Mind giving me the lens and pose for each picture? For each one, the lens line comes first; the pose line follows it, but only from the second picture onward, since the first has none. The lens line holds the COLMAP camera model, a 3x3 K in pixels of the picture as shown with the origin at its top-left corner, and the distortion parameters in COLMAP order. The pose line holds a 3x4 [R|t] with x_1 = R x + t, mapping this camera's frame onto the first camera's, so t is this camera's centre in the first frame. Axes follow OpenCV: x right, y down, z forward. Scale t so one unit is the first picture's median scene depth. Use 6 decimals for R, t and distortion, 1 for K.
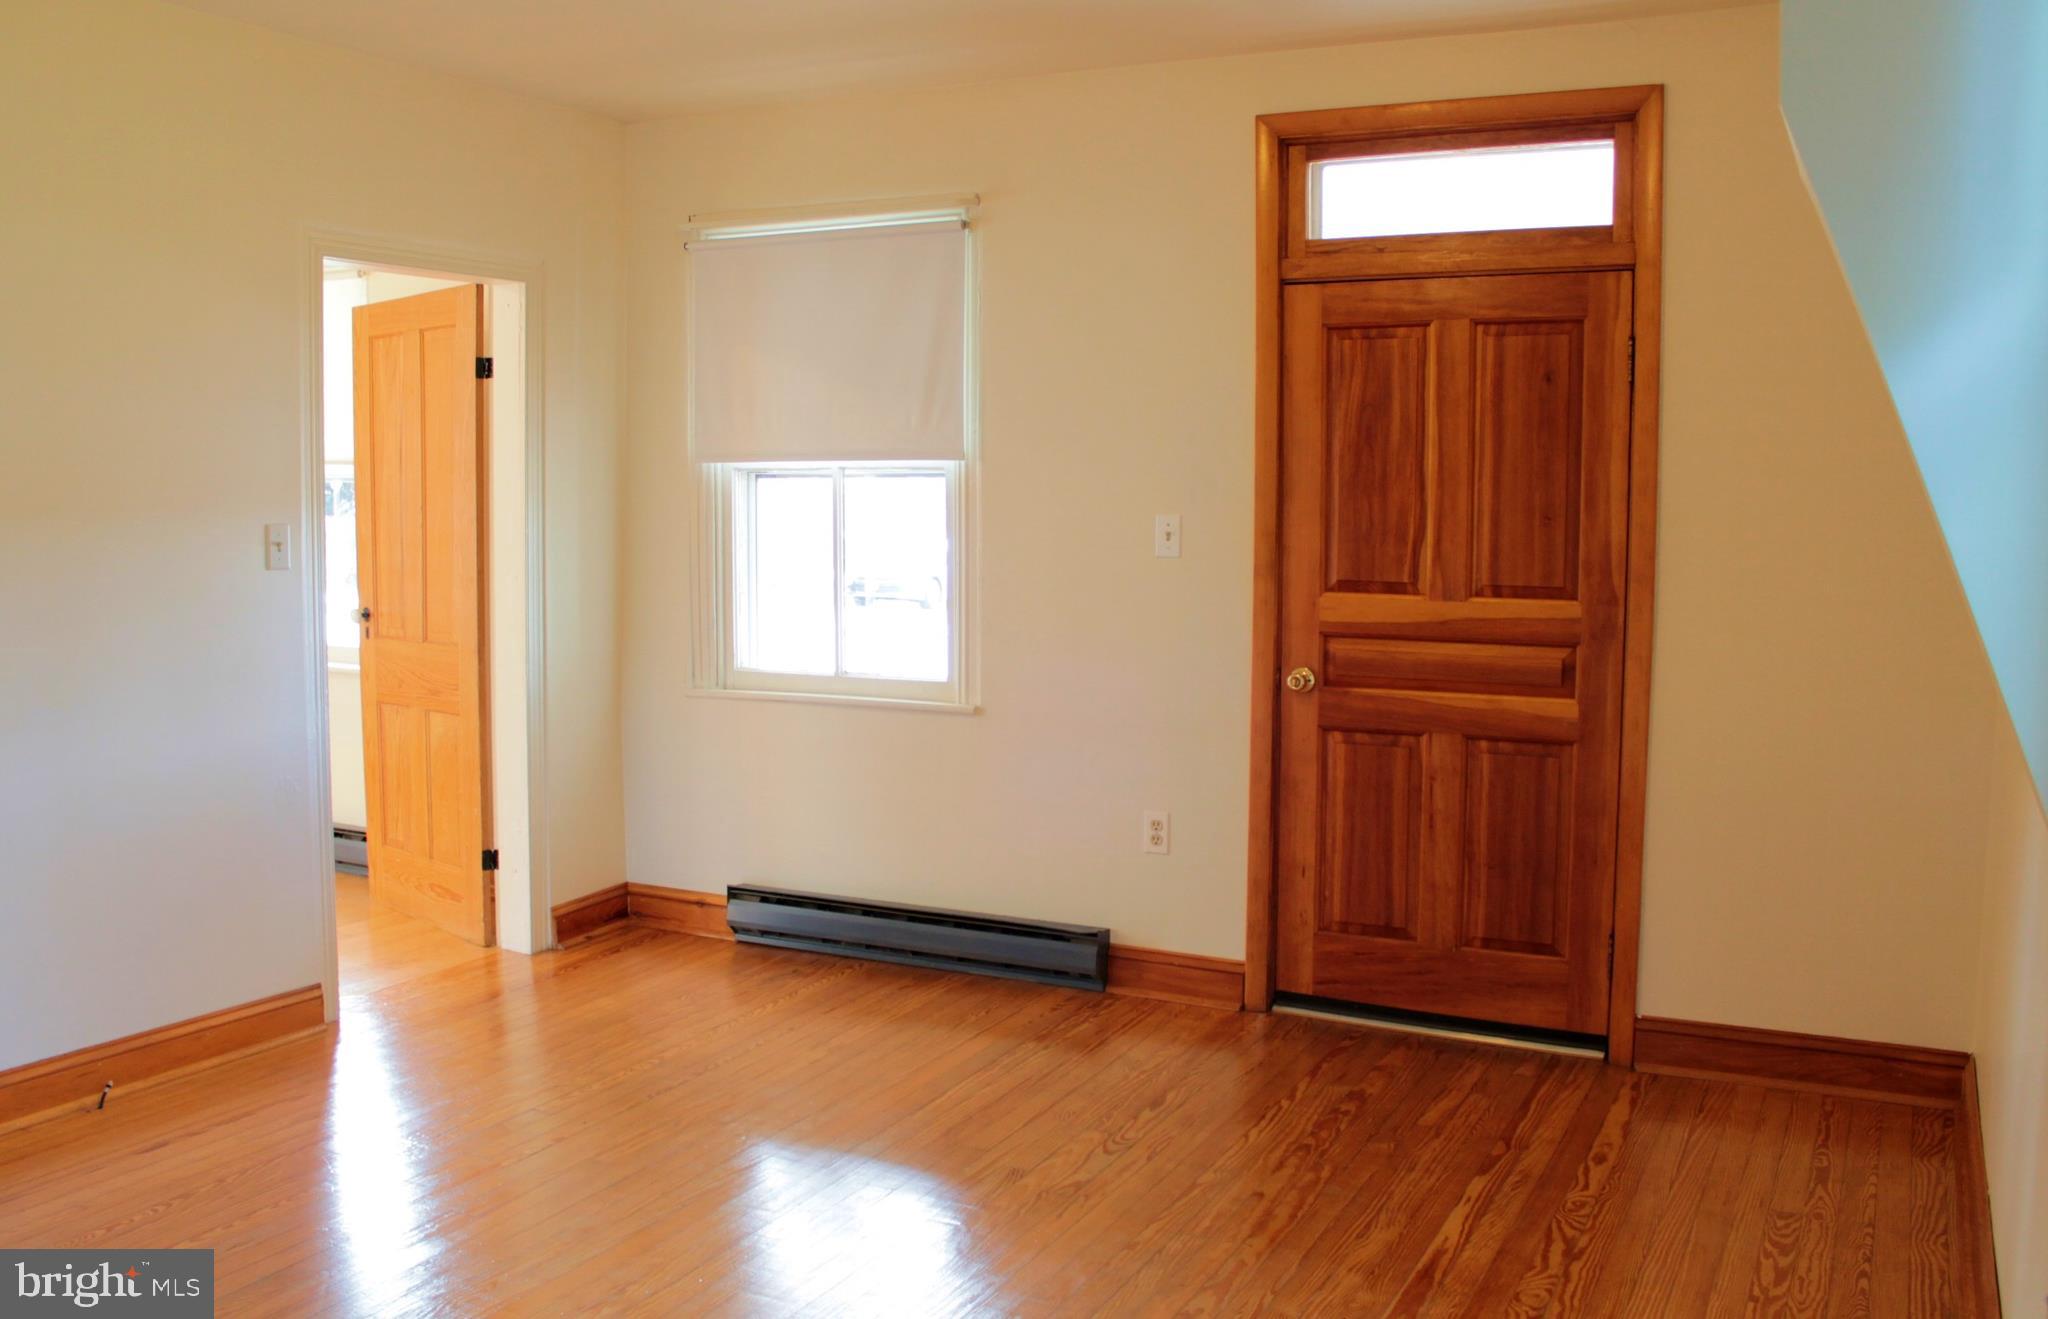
lens RADIAL K [[1767.2, 0, 1021.2], [0, 1767.2, 668.2], [0, 0, 1]] dist [-0.174616, 0.169109]
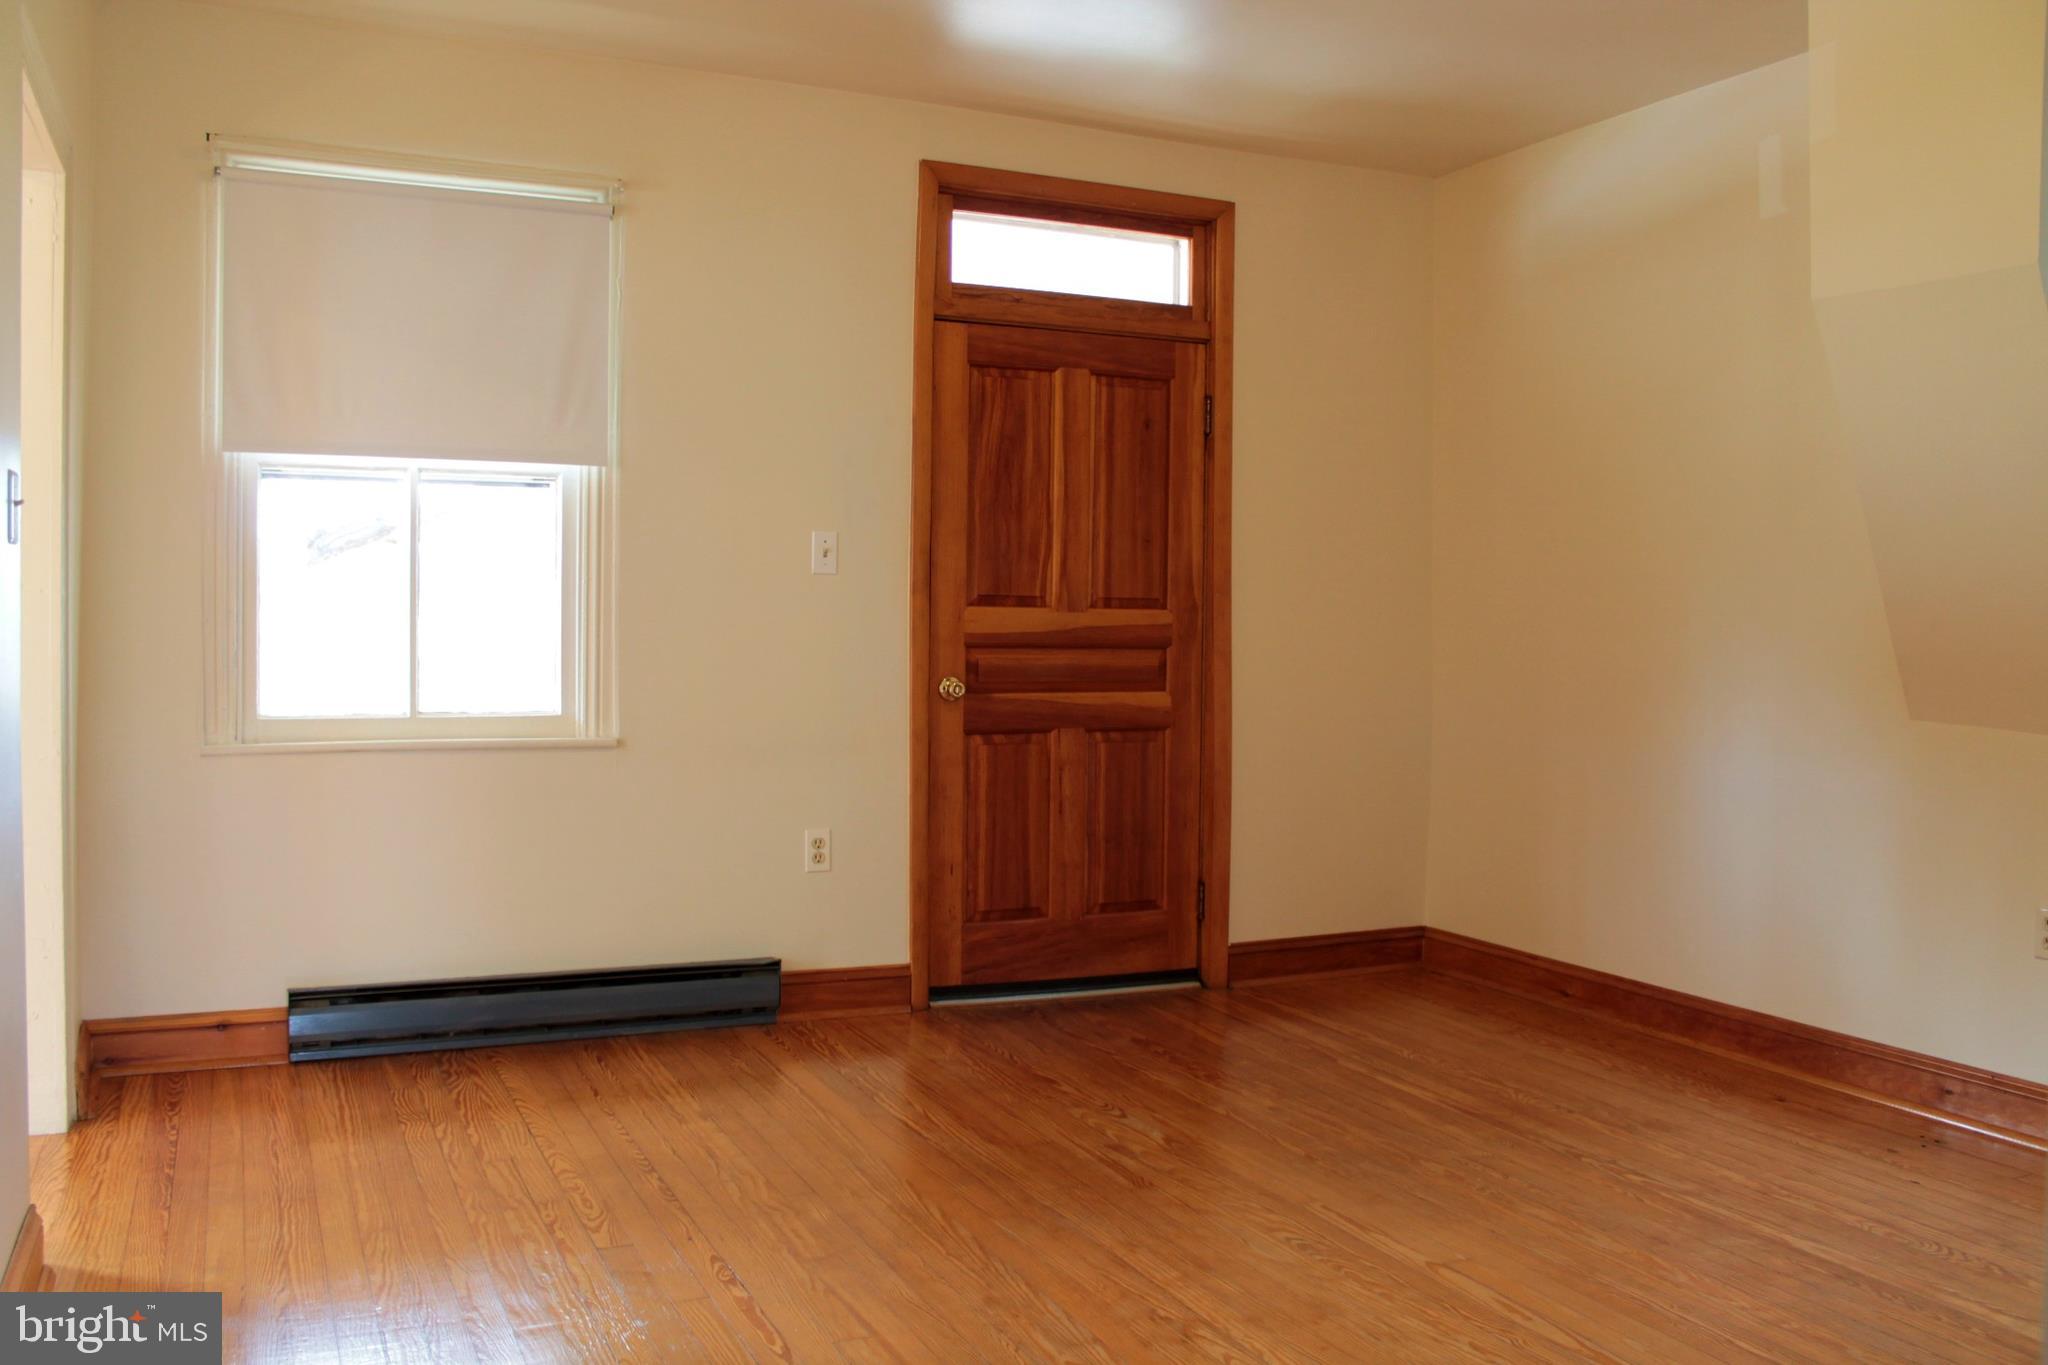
lens RADIAL K [[1708.2, 0, 1003.4], [0, 1708.2, 685.8], [0, 0, 1]] dist [-0.163977, 0.133377]
pose [[0.618275, -0.025796, 0.785538, -0.654468], [0.067712, 0.997494, -0.020537, 0.029298], [-0.783039, 0.065888, 0.618472, 0.341846]]
